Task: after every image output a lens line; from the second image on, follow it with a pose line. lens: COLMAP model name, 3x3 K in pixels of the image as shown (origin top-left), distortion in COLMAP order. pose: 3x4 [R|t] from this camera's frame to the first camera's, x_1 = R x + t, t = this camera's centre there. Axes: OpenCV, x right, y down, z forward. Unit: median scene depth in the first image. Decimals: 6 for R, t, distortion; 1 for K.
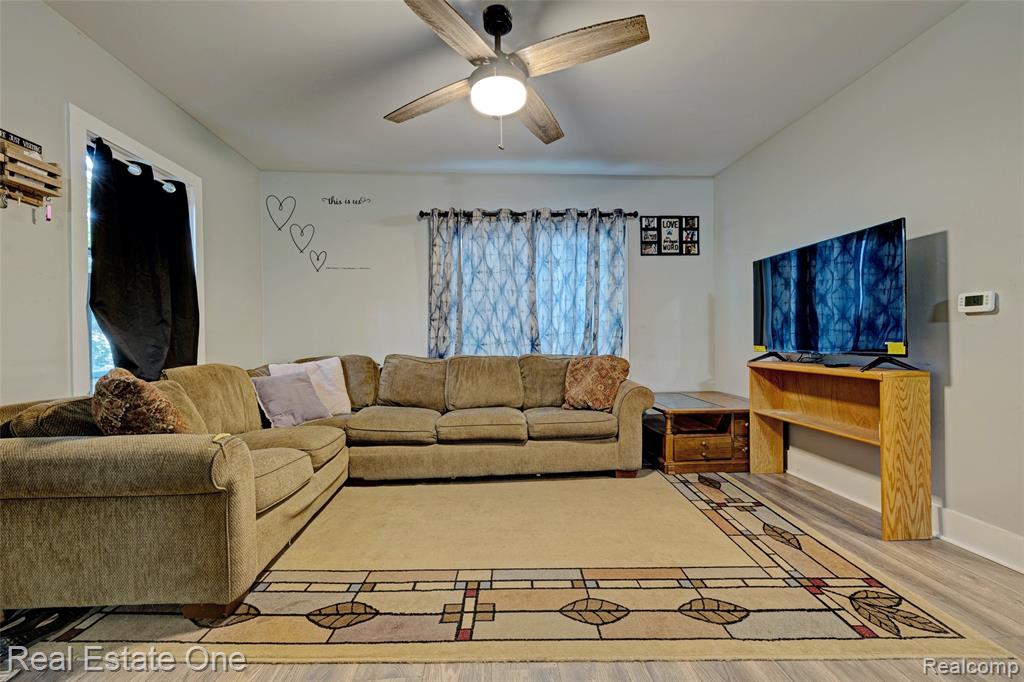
lens RADIAL K [[432.7, 0, 510.3], [0, 432.7, 339.3], [0, 0, 1]] dist [-0.003035, -0.000343]
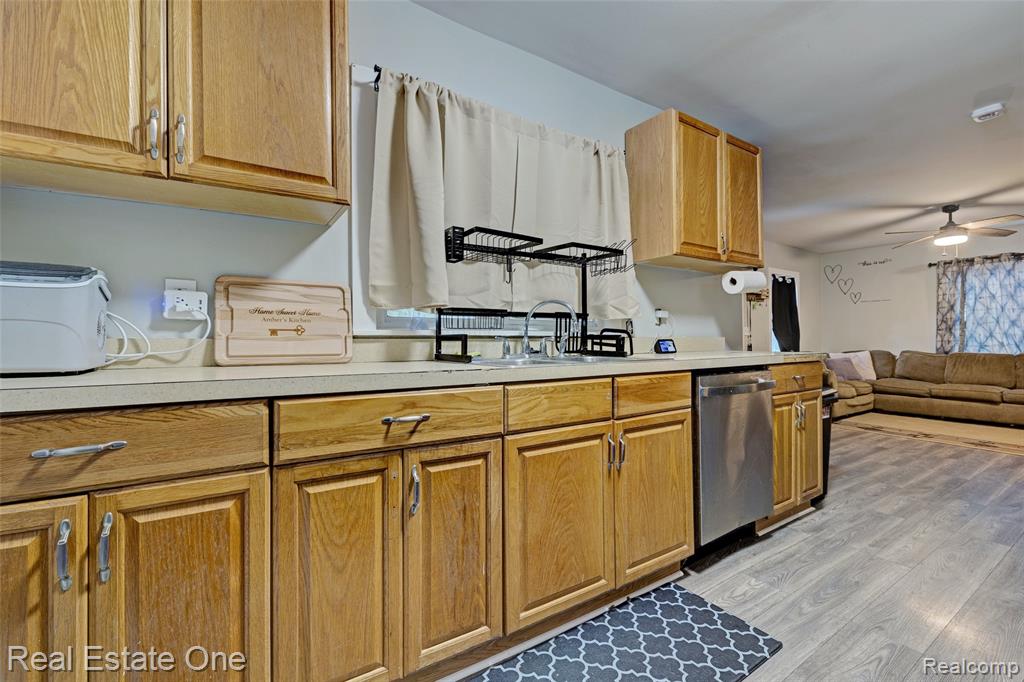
lens RADIAL K [[432.7, 0, 515.7], [0, 432.7, 338.9], [0, 0, 1]] dist [-0.003035, -0.000343]
pose [[0.487026, 0.007866, -0.873352, 0.526069], [-0.001574, 0.999966, 0.008129, -0.025312], [0.873386, -0.002584, 0.487022, -1.334040]]
